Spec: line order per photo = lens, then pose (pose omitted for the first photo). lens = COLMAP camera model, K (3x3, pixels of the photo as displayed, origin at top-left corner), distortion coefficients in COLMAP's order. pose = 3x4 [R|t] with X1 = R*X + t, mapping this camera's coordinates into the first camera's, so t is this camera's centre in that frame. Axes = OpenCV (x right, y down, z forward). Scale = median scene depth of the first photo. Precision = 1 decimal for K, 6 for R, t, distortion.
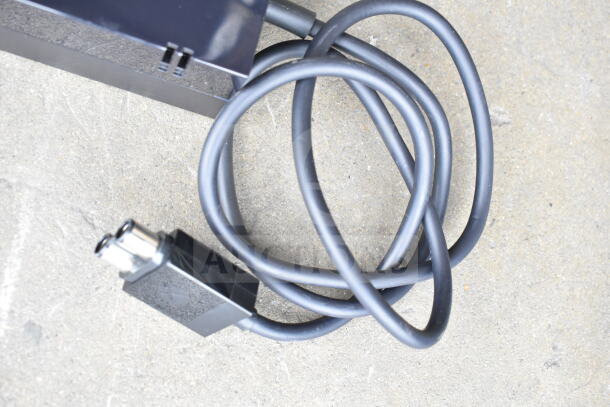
lens RADIAL K [[802.1, 0, 305.5], [0, 802.1, 203.2], [0, 0, 1]] dist [-0.026435, 0.000000]
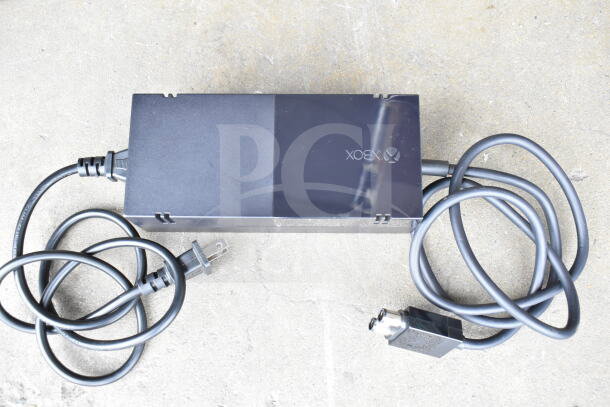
lens RADIAL K [[607.9, 0, 307.4], [0, 607.9, 203.8], [0, 0, 1]] dist [-0.022001, 0.000000]
pose [[0.924443, -0.281865, -0.256822, 0.043579], [0.277815, 0.959187, -0.052713, -0.170306], [0.261198, -0.022618, 0.965020, -0.359354]]
